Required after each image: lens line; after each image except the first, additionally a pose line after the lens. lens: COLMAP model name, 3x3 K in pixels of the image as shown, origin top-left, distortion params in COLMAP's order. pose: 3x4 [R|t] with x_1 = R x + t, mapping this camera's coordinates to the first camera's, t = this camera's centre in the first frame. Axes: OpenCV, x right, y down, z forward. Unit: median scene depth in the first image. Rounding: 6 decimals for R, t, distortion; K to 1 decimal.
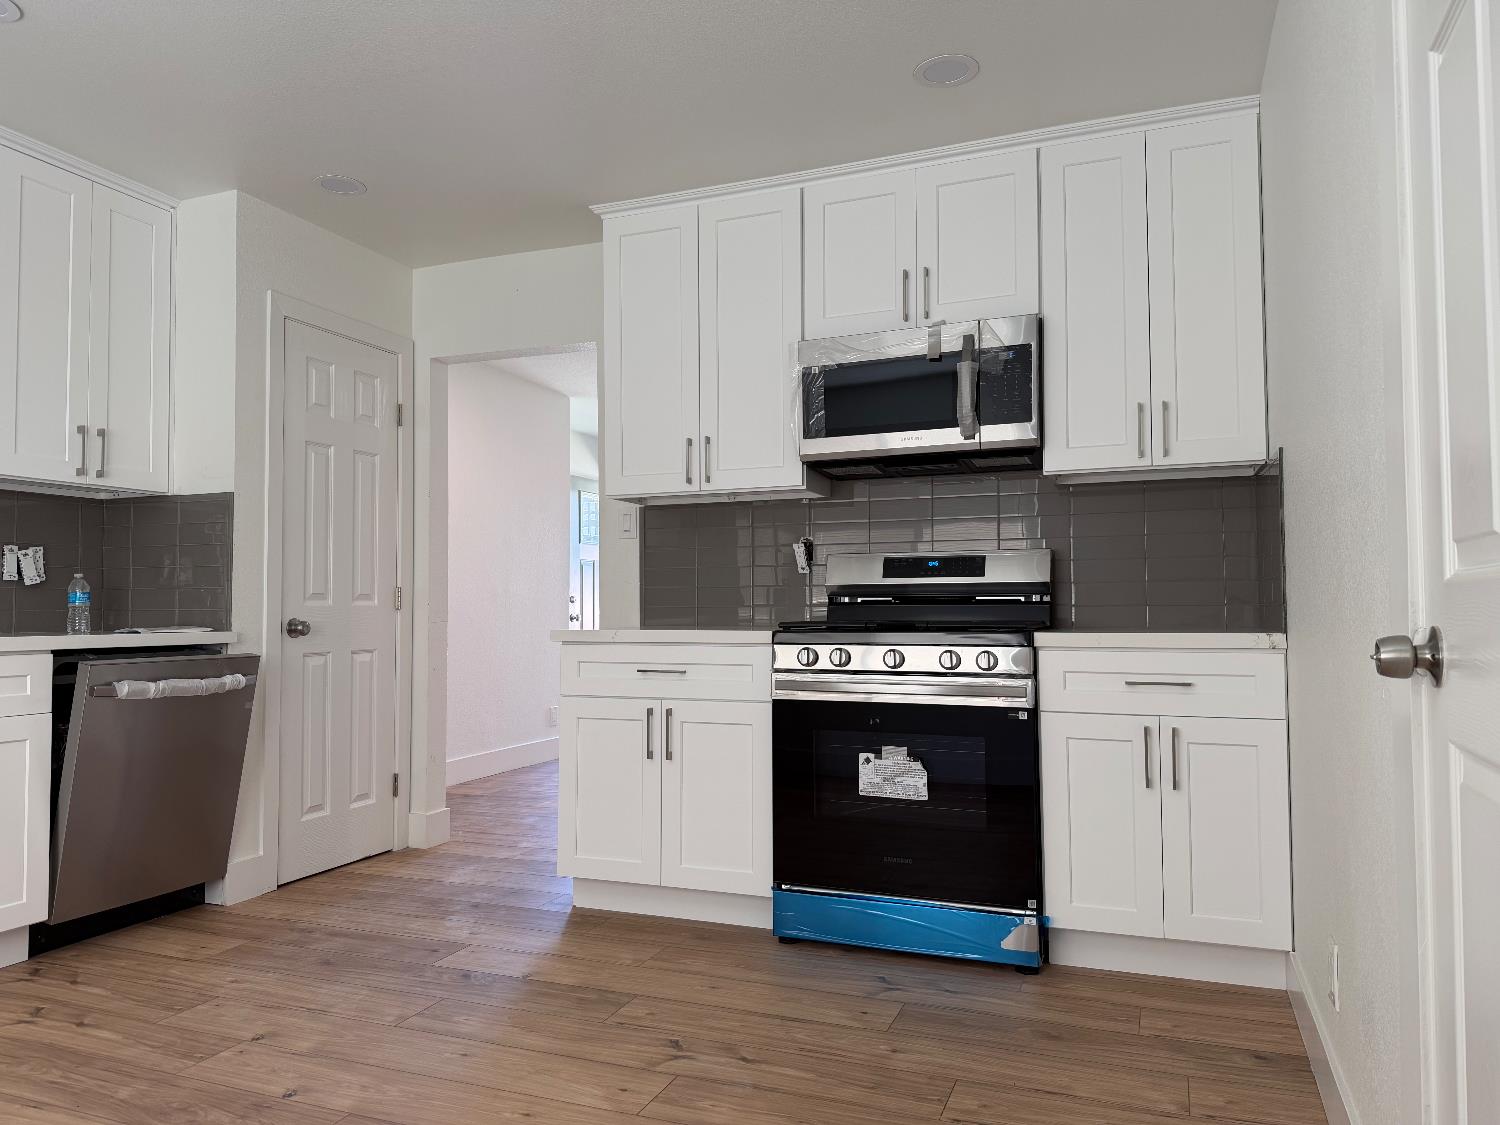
lens RADIAL K [[1055.9, 0, 741.0], [0, 1055.9, 570.7], [0, 0, 1]] dist [0.055007, -0.071468]
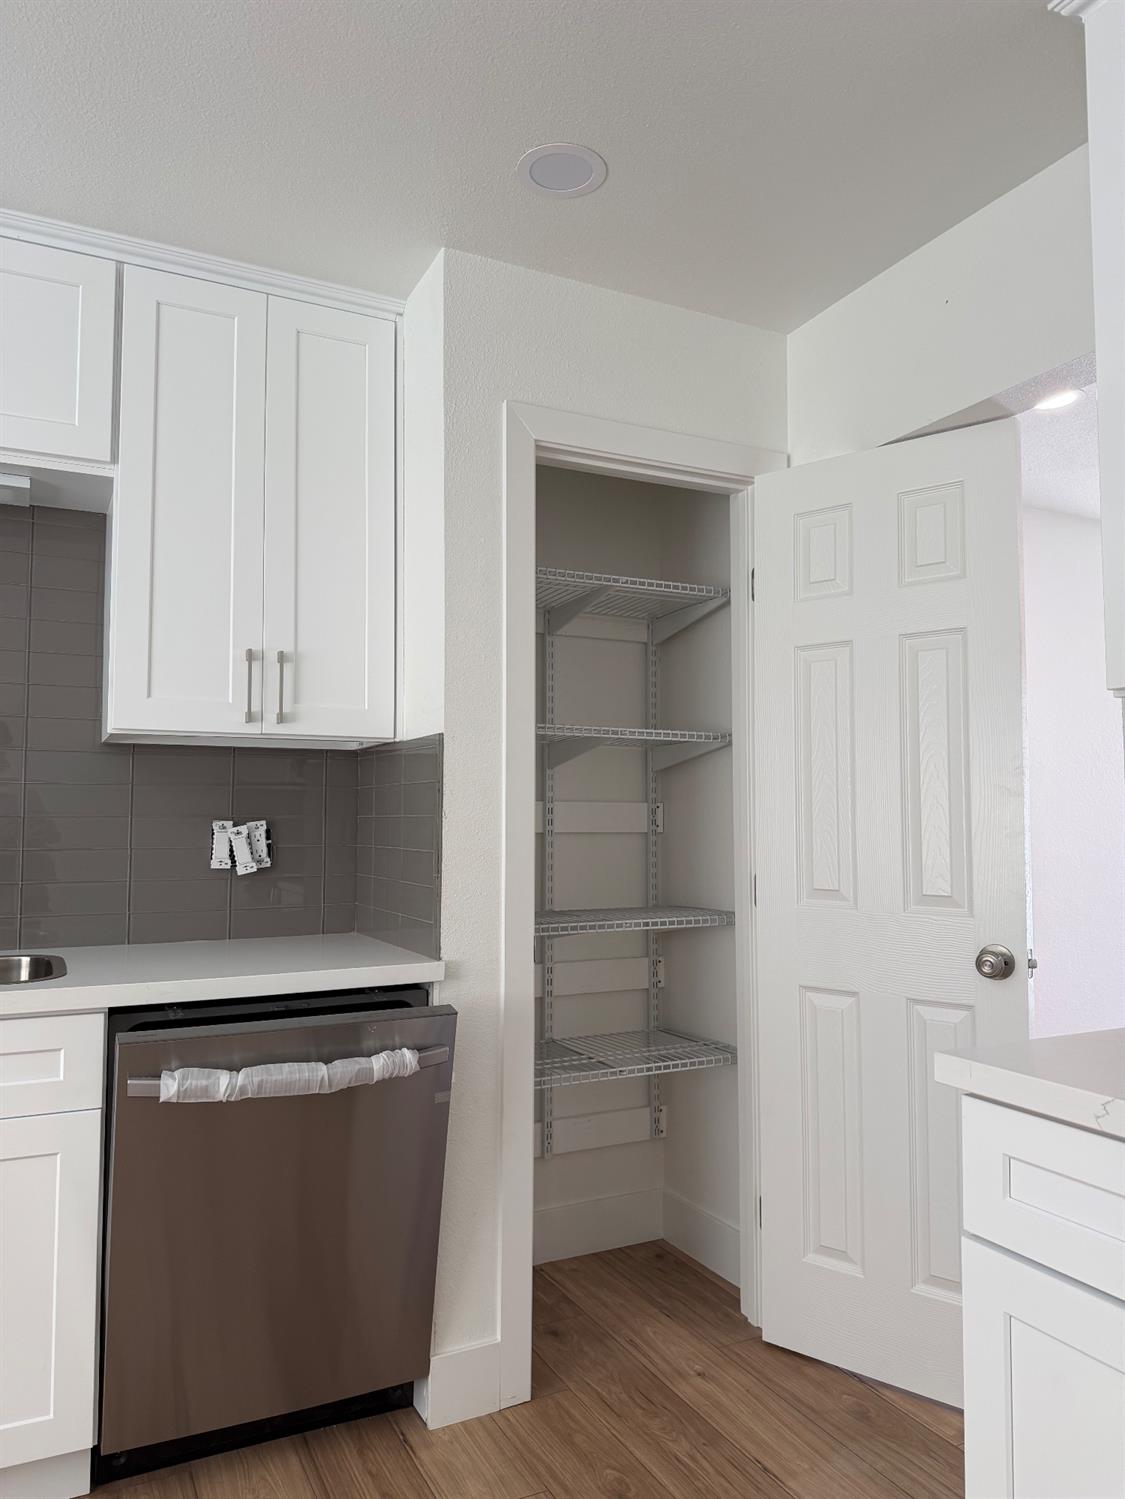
lens RADIAL K [[1055.2, 0, 557.6], [0, 1055.2, 755.5], [0, 0, 1]] dist [0.055007, -0.071468]
pose [[0.742313, -0.036554, -0.669055, -0.019430], [0.023746, 0.999319, -0.028252, -0.045548], [0.669632, 0.005085, 0.742676, 0.645448]]
